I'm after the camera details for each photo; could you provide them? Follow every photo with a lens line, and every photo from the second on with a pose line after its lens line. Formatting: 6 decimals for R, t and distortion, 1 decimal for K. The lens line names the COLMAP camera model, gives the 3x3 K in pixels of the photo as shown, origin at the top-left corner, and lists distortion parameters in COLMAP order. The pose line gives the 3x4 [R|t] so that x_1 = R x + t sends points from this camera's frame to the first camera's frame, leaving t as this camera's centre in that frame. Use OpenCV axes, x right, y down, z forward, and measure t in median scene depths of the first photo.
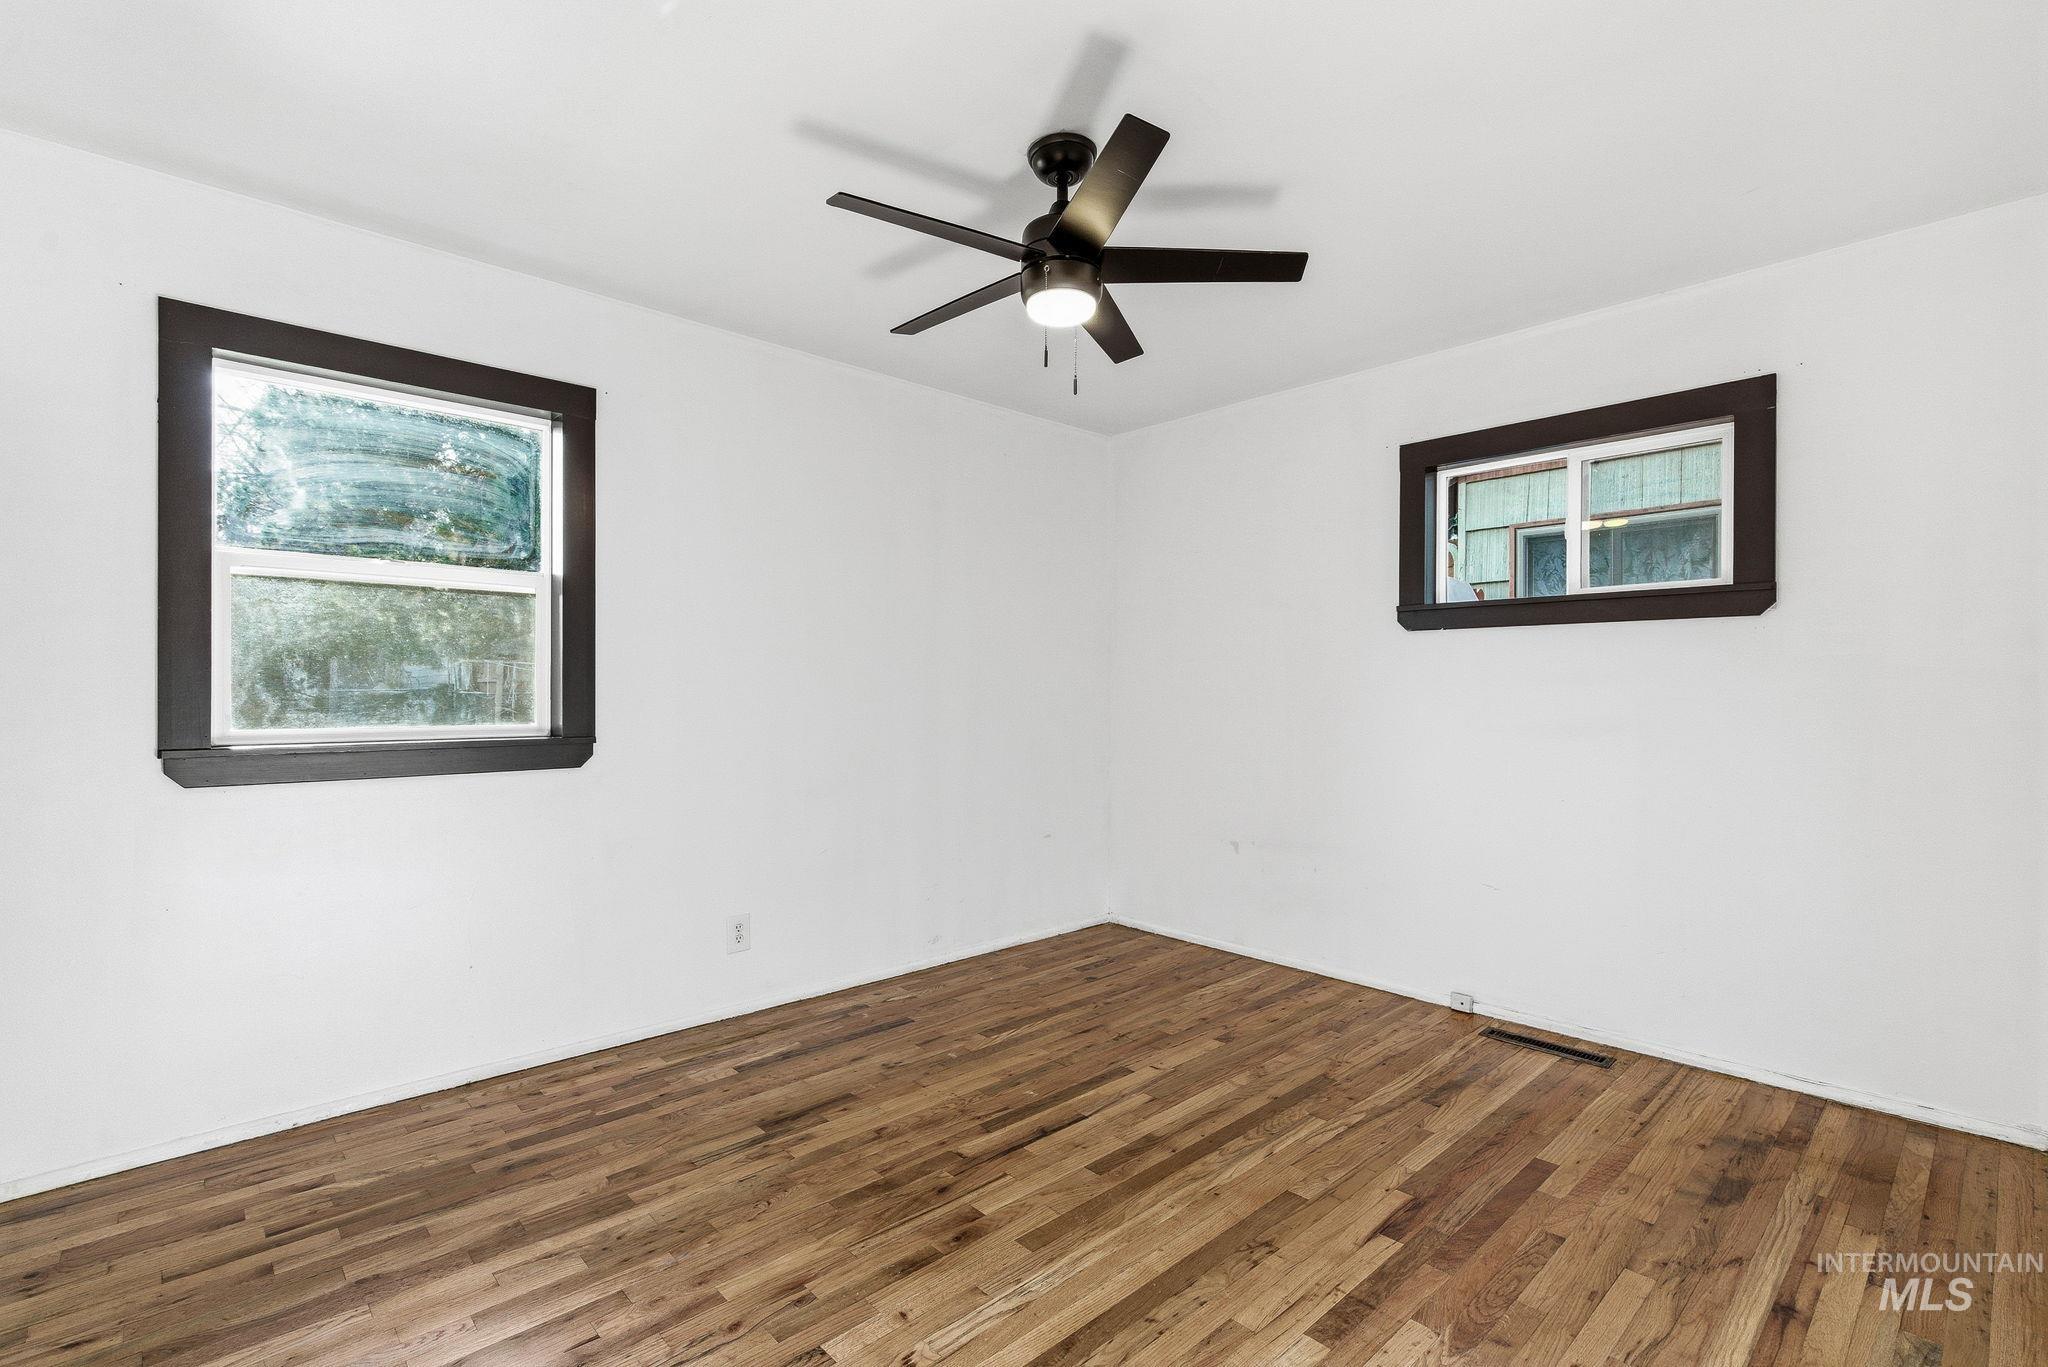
lens RADIAL K [[930.6, 0, 1030.5], [0, 930.6, 684.4], [0, 0, 1]] dist [0.000070, -0.000113]
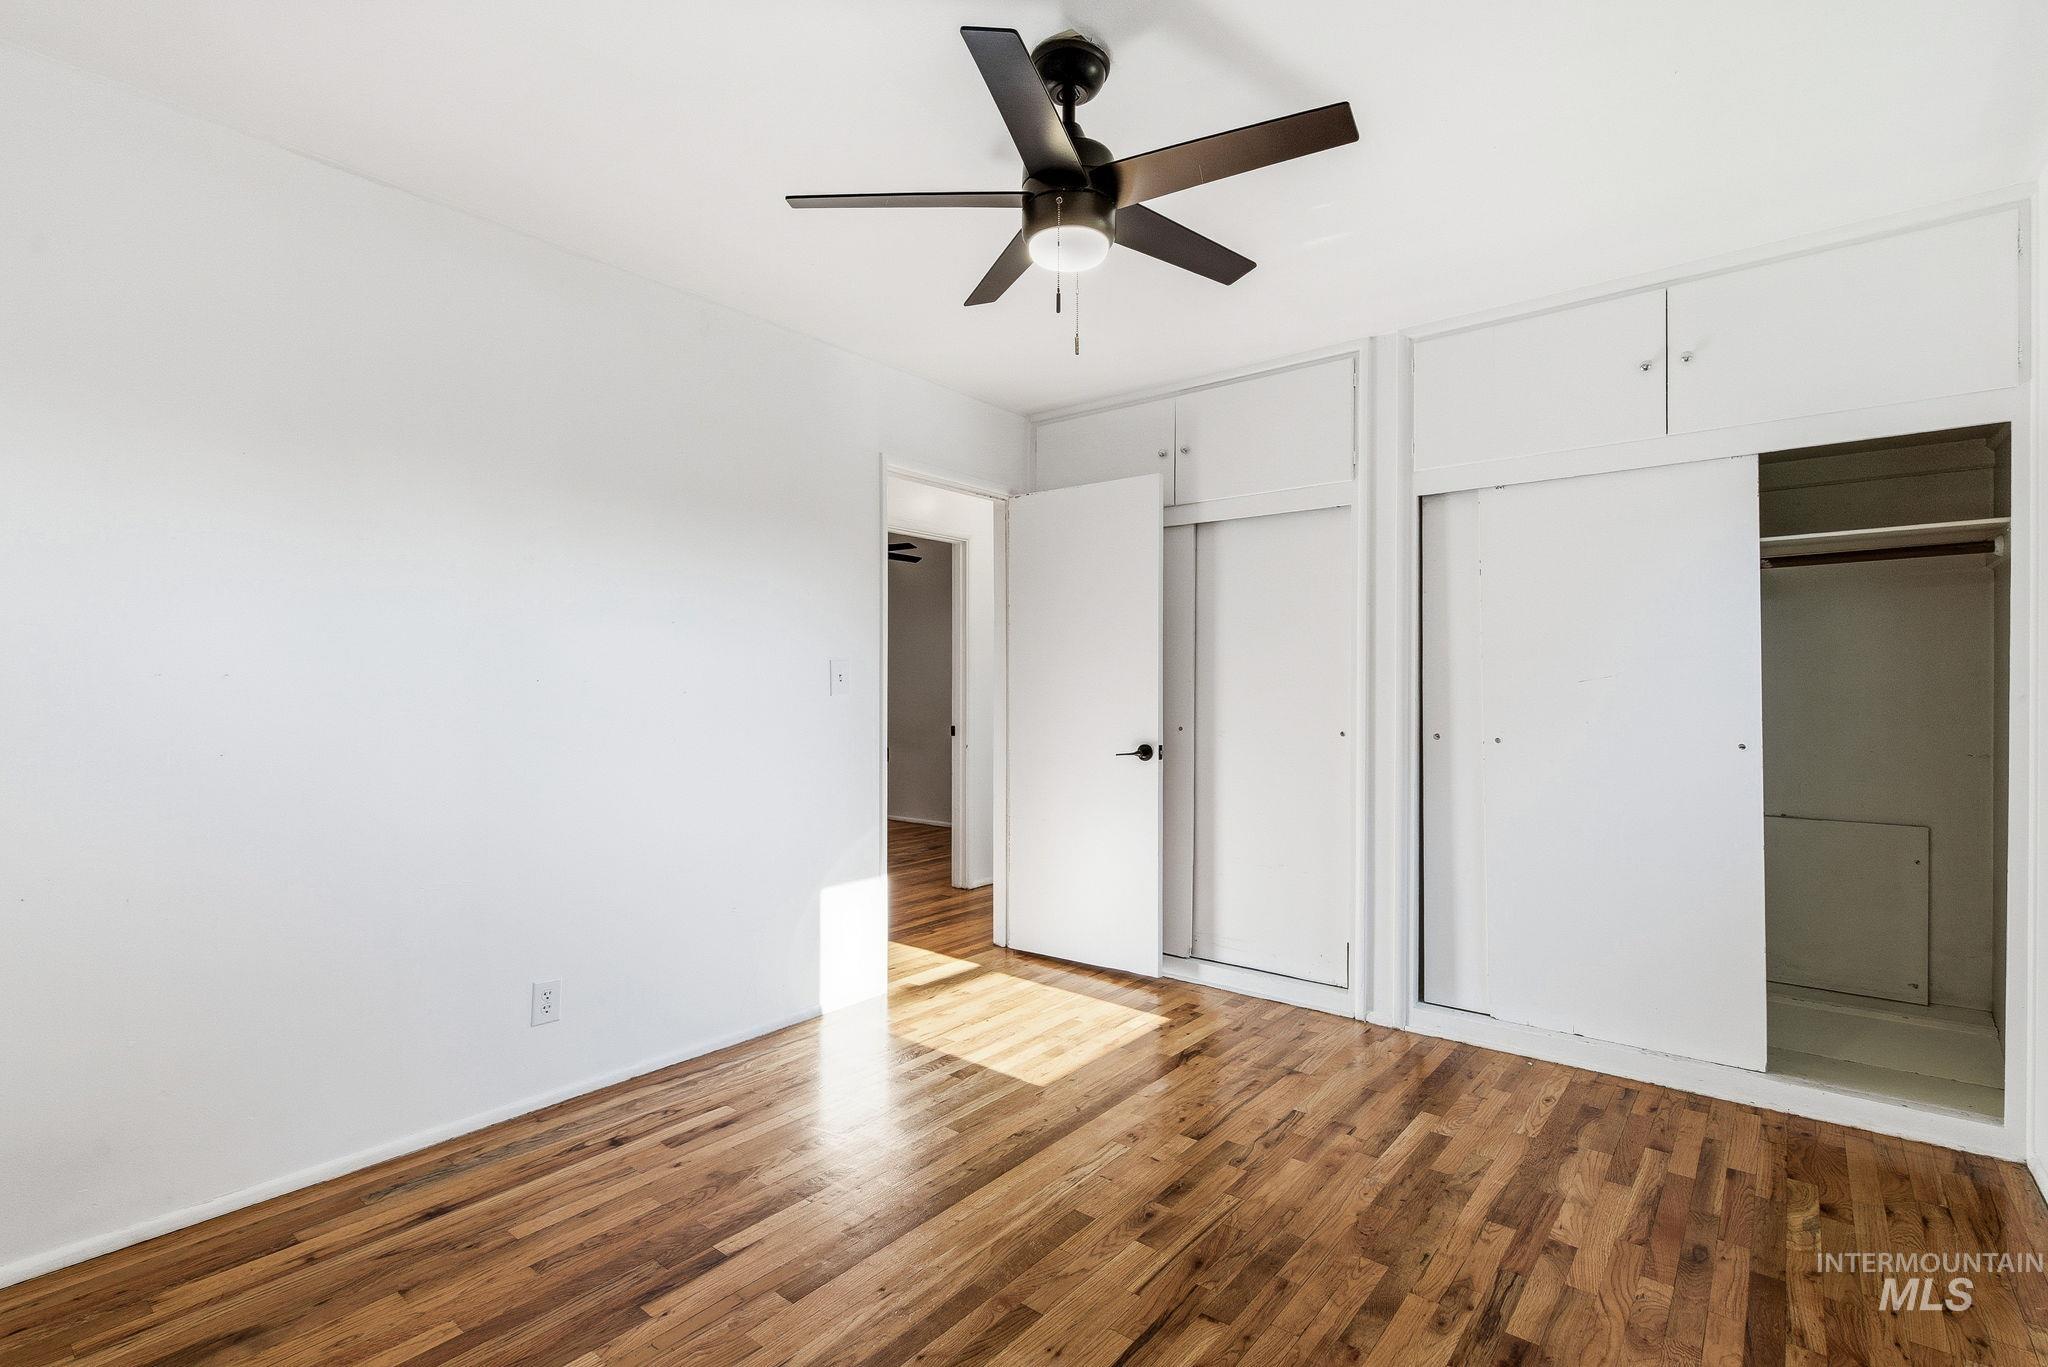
lens RADIAL K [[930.6, 0, 1030.5], [0, 930.6, 684.4], [0, 0, 1]] dist [0.000070, -0.000113]
pose [[-0.989391, -0.006943, -0.145112, 0.206101], [-0.006813, 0.999976, -0.001392, -0.001403], [0.145119, -0.000388, -0.989414, 1.970207]]
